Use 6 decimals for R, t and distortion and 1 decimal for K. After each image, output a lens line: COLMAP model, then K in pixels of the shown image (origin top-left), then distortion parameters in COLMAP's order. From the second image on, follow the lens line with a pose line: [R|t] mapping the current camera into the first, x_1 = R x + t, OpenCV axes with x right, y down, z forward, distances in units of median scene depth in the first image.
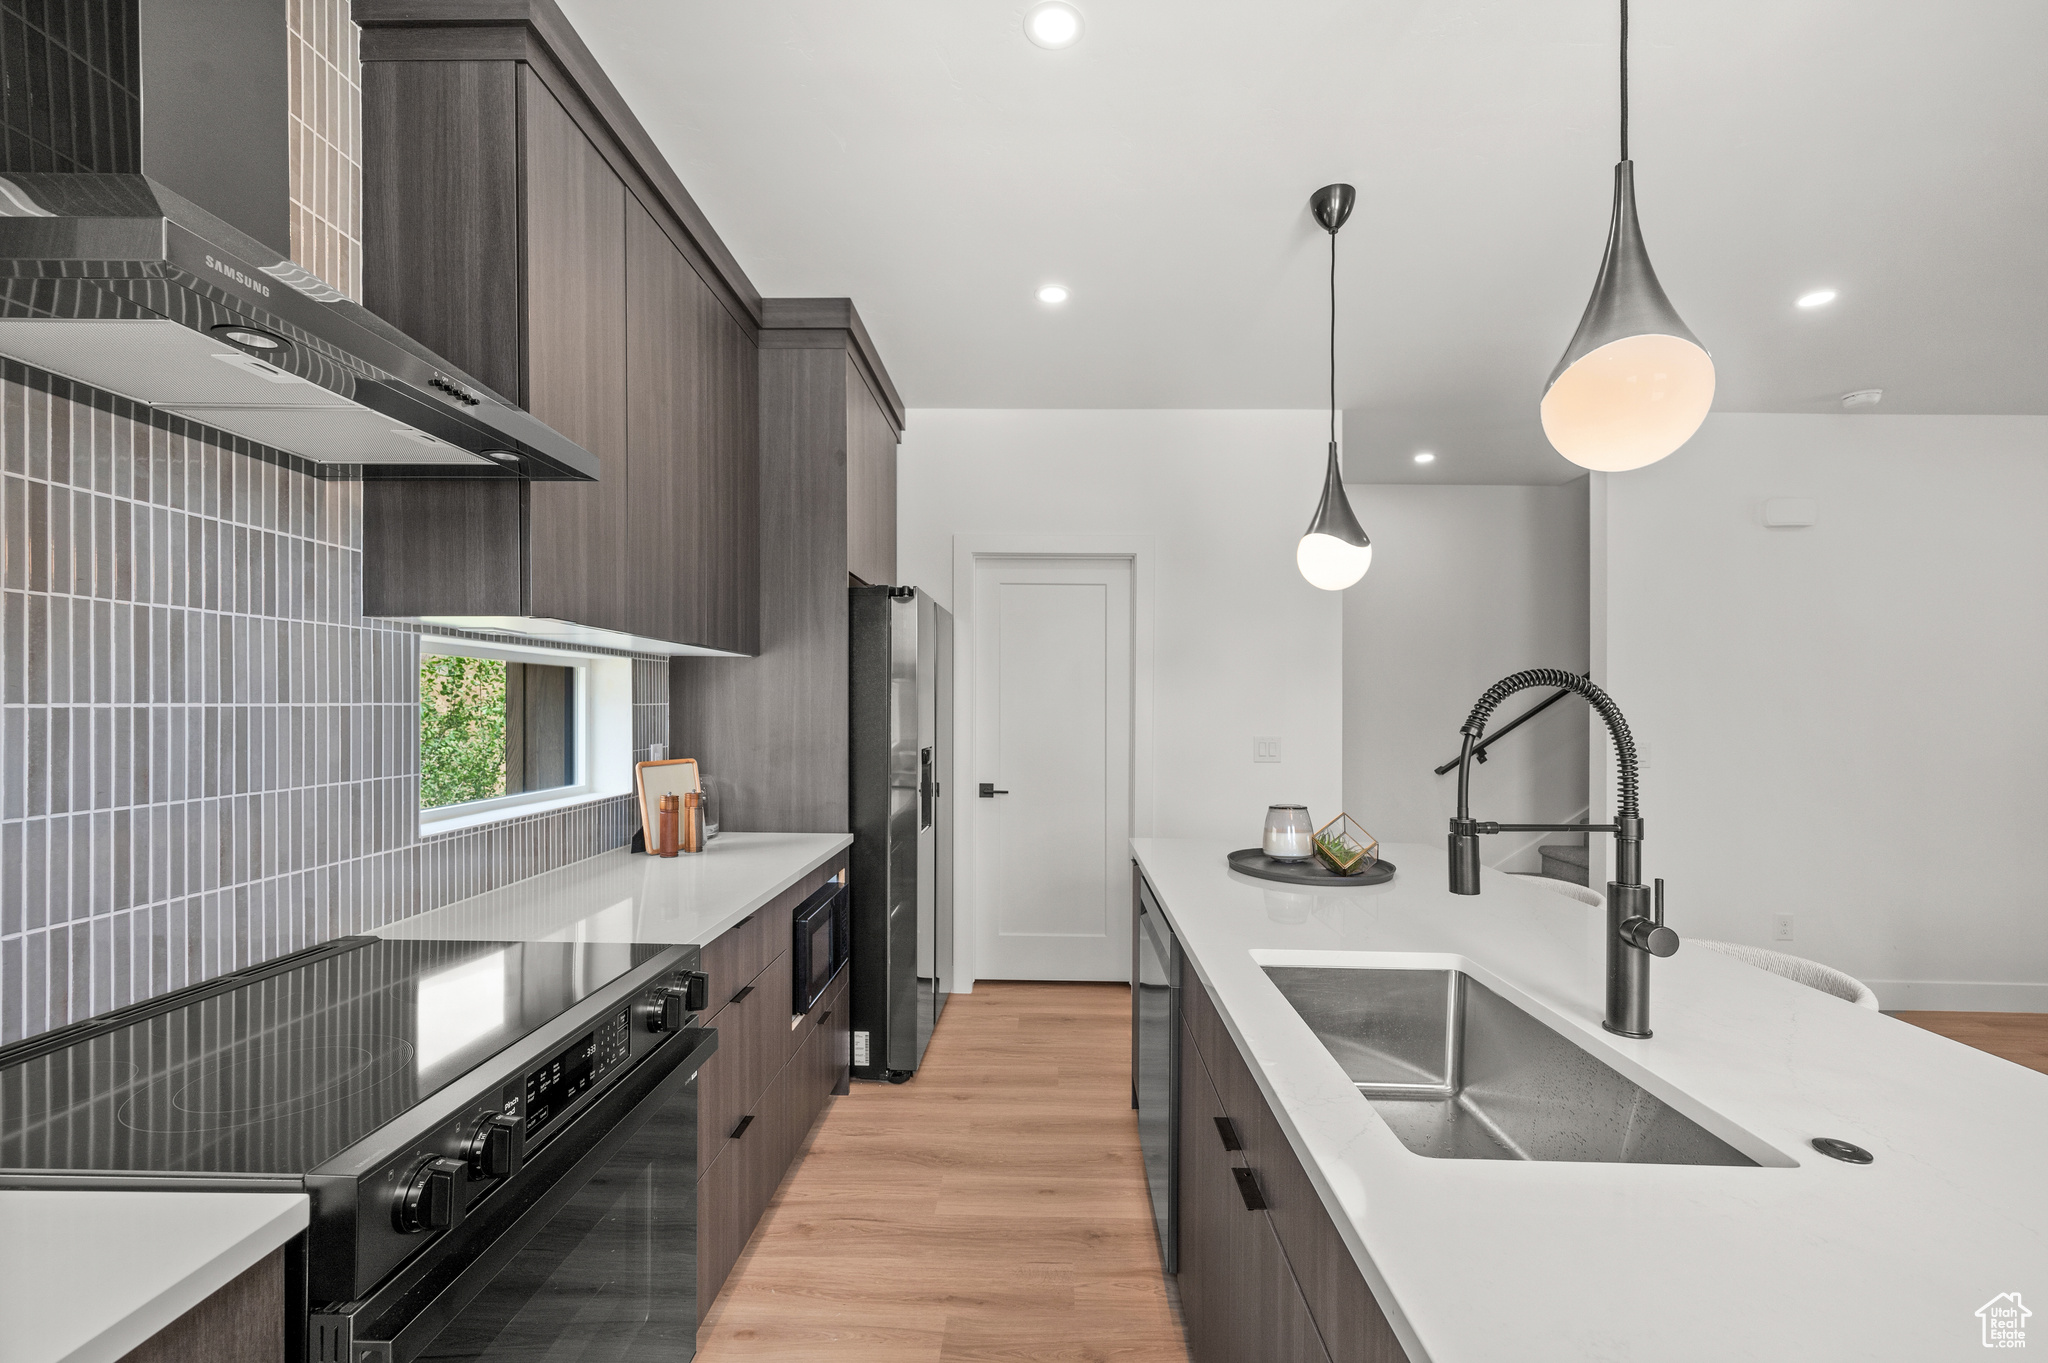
lens RADIAL K [[843.4, 0, 1031.8], [0, 843.4, 703.8], [0, 0, 1]] dist [-0.001474, -0.000217]
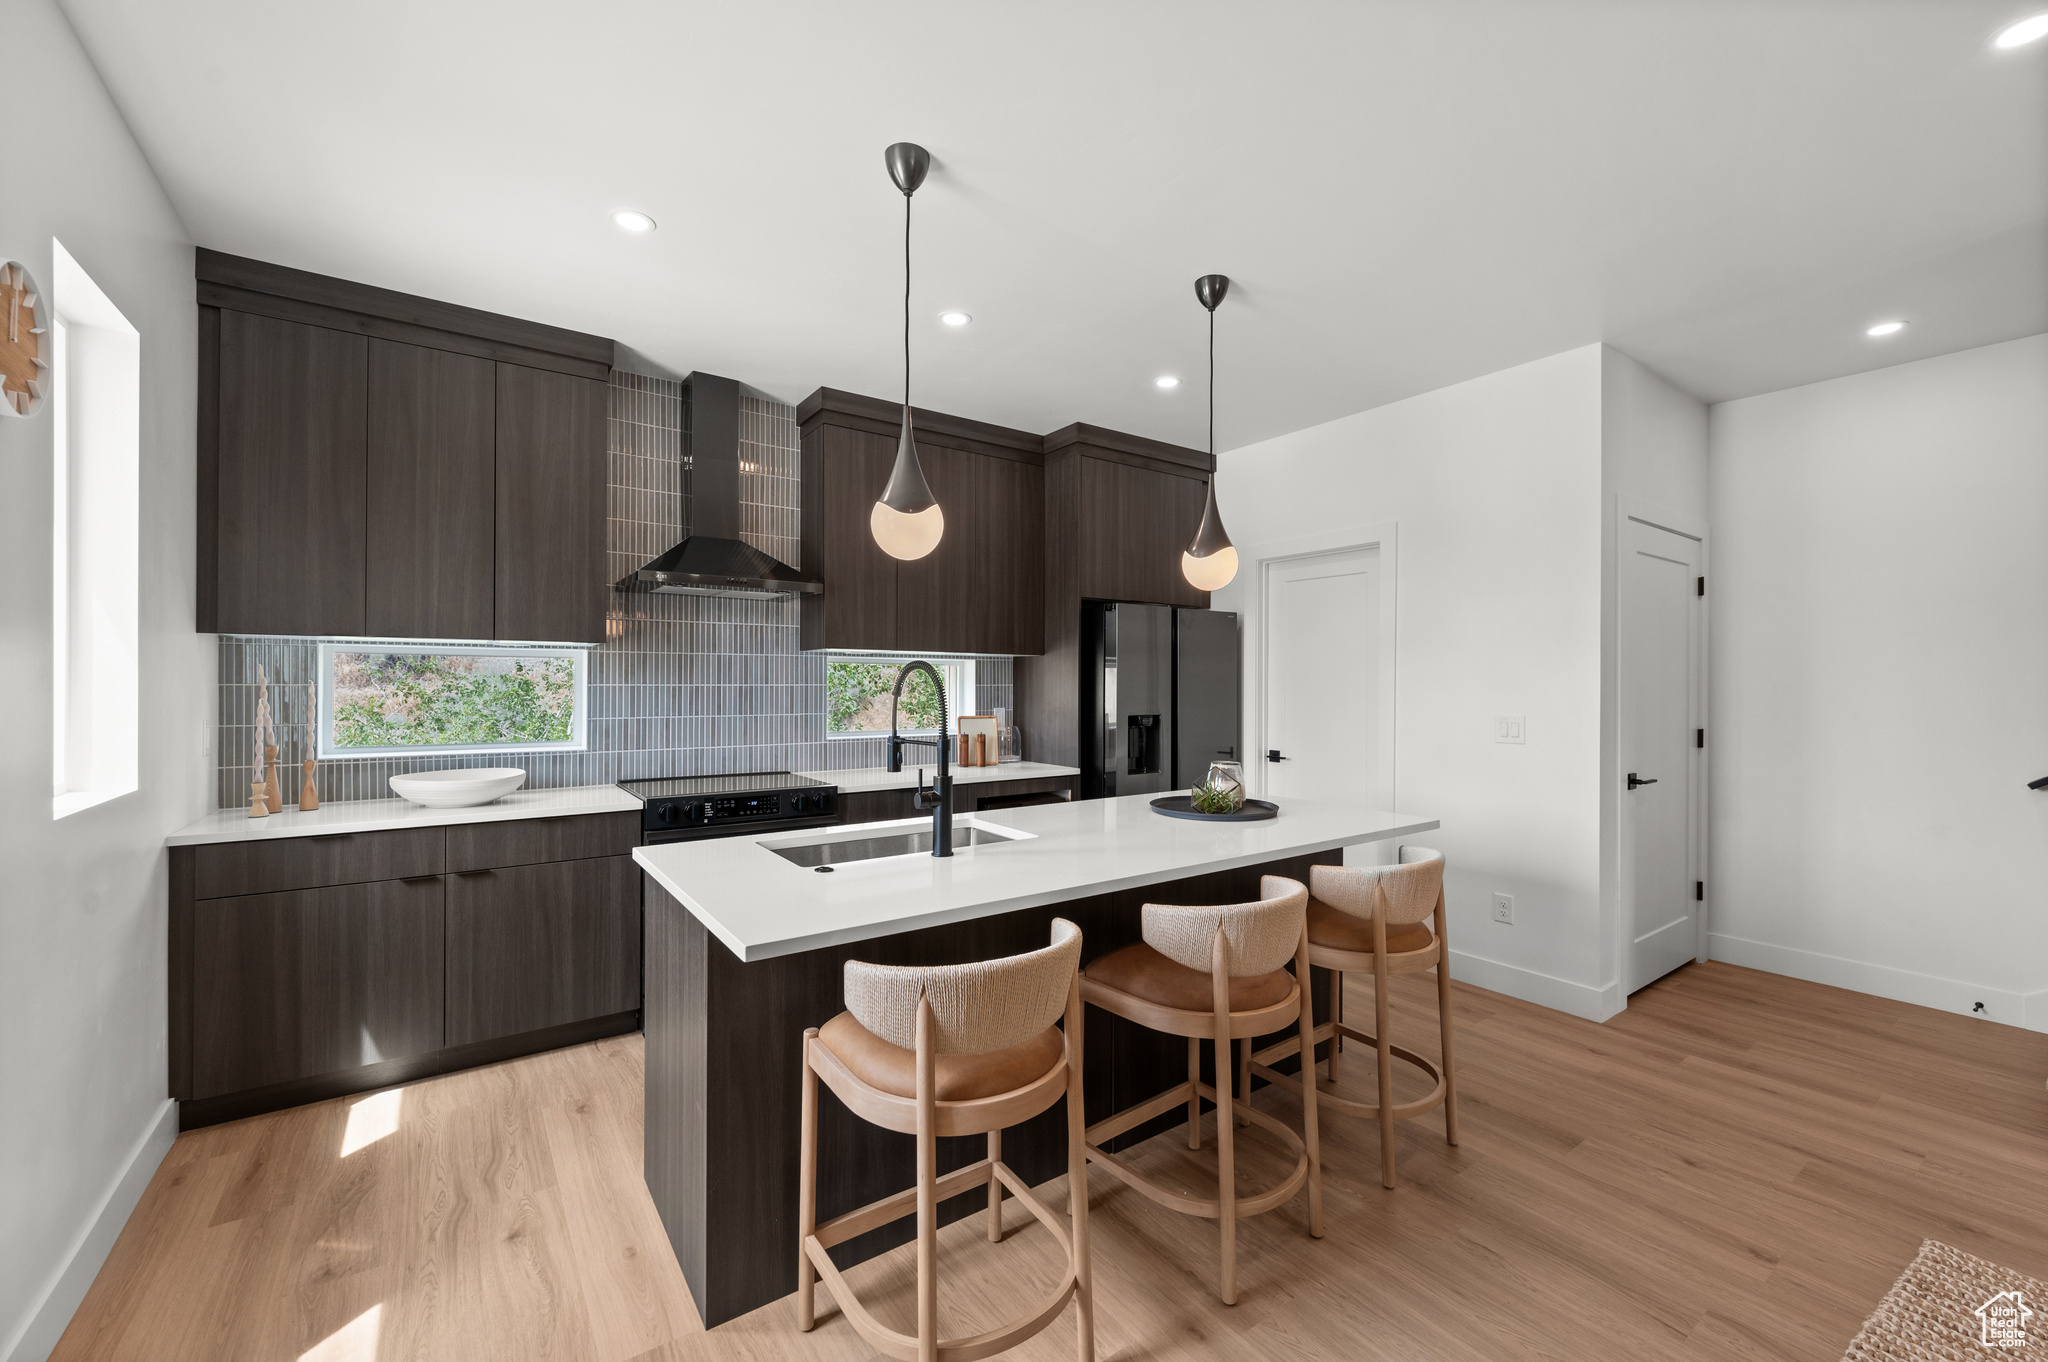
lens RADIAL K [[826.0, 0, 1020.0], [0, 826.0, 672.1], [0, 0, 1]] dist [-0.000445, 0.000019]
pose [[0.587578, -0.017550, -0.808977, 1.253571], [0.002790, 0.999803, -0.019663, 0.011185], [0.809163, 0.009297, 0.587511, 0.035741]]
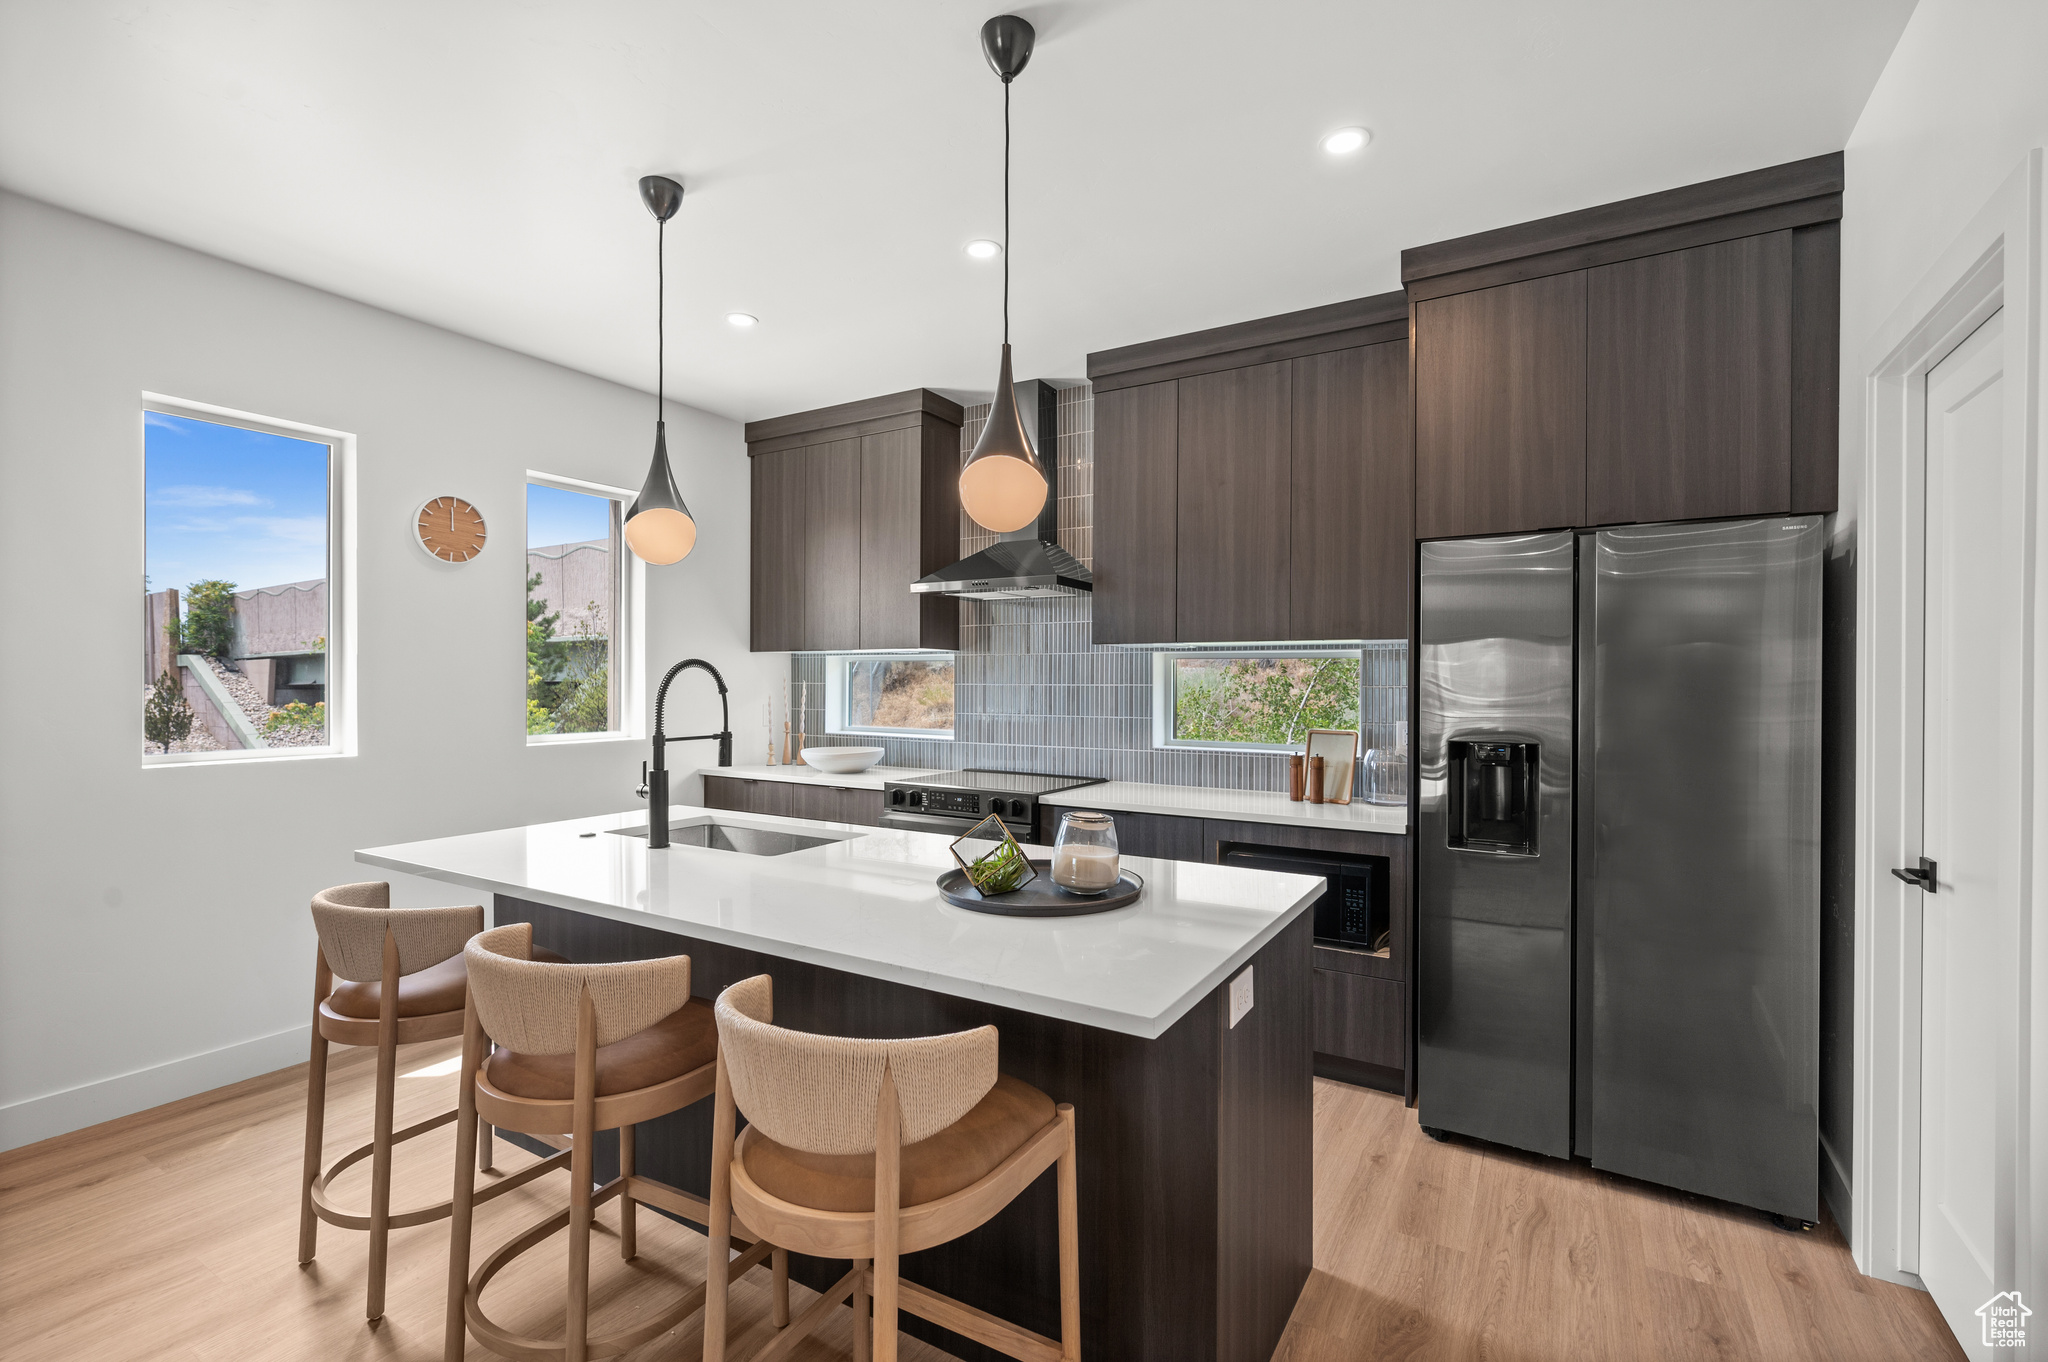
lens RADIAL K [[896.8, 0, 1024.0], [0, 896.8, 681.0], [0, 0, 1]] dist [0.001709, 0.000426]
pose [[-0.506250, -0.011514, -0.862310, 1.131039], [-0.008036, 0.999930, -0.008634, 0.011162], [0.862349, 0.002559, -0.506307, 1.513607]]
